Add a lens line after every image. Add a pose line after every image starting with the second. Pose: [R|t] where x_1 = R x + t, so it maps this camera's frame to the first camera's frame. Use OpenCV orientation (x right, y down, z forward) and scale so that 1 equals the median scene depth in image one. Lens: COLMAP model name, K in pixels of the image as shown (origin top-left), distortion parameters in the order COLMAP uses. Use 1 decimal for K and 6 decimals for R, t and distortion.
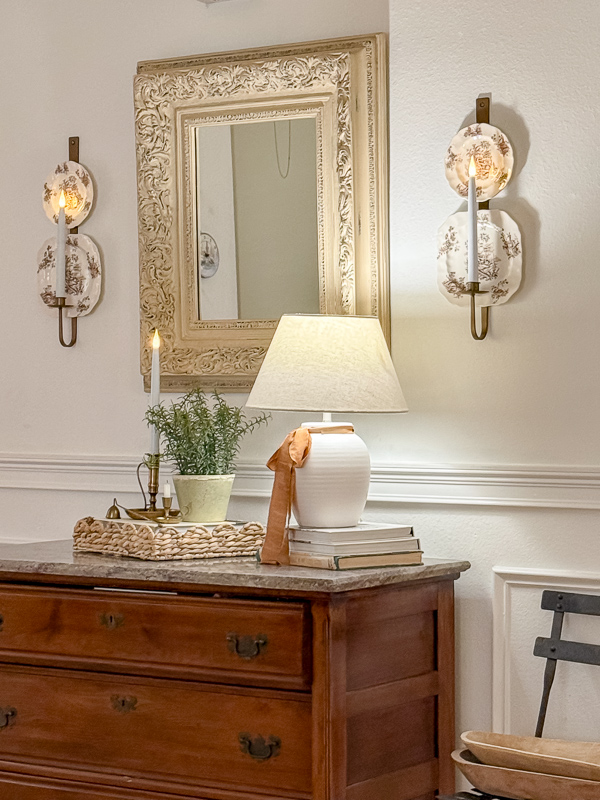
lens RADIAL K [[1987.6, 0, 291.2], [0, 1987.6, 367.2], [0, 0, 1]] dist [0.137976, 0.000000]
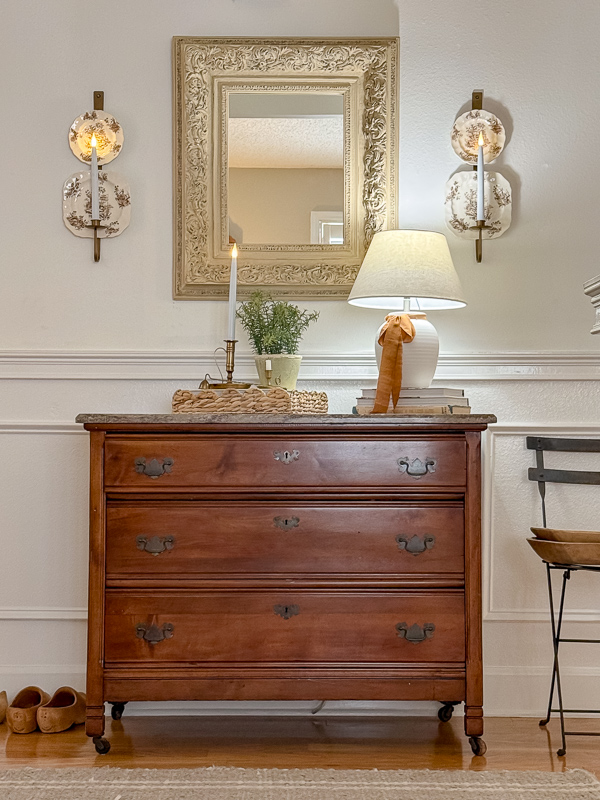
lens RADIAL K [[1394.8, 0, 299.1], [0, 1394.8, 399.5], [0, 0, 1]] dist [0.146755, 0.000000]
pose [[0.823072, 0.021059, 0.567547, -0.559001], [-0.009022, 0.999671, -0.024009, 0.105920], [-0.567865, 0.014641, 0.822991, 0.246721]]
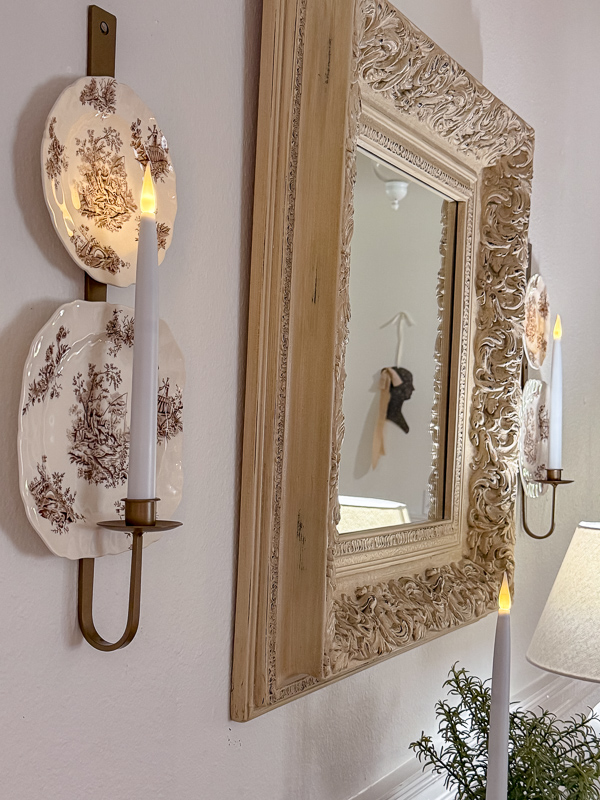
lens RADIAL K [[1058.3, 0, 299.6], [0, 1058.3, 403.9], [0, 0, 1]] dist [0.064352, 0.000000]
pose [[-0.086042, 0.027485, 0.995912, -0.324687], [-0.030137, 0.999090, -0.030176, -0.051357], [-0.995836, -0.032610, -0.085136, 1.105470]]
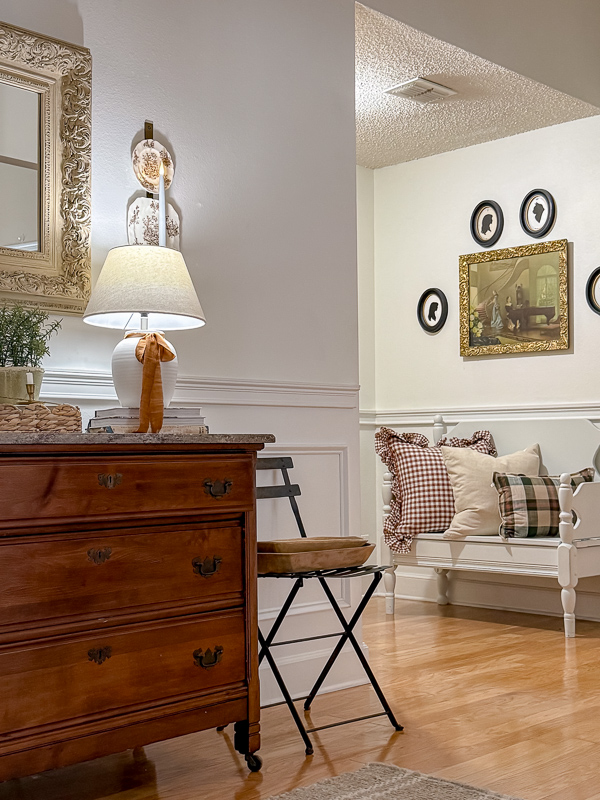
lens RADIAL K [[1107.4, 0, 299.3], [0, 1107.4, 399.7], [0, 0, 1]] dist [0.102154, 0.000000]
pose [[0.159702, 0.052589, 0.985763, -0.666196], [0.006795, 0.998498, -0.054369, 0.109828], [-0.987142, 0.015381, 0.159105, 0.748400]]
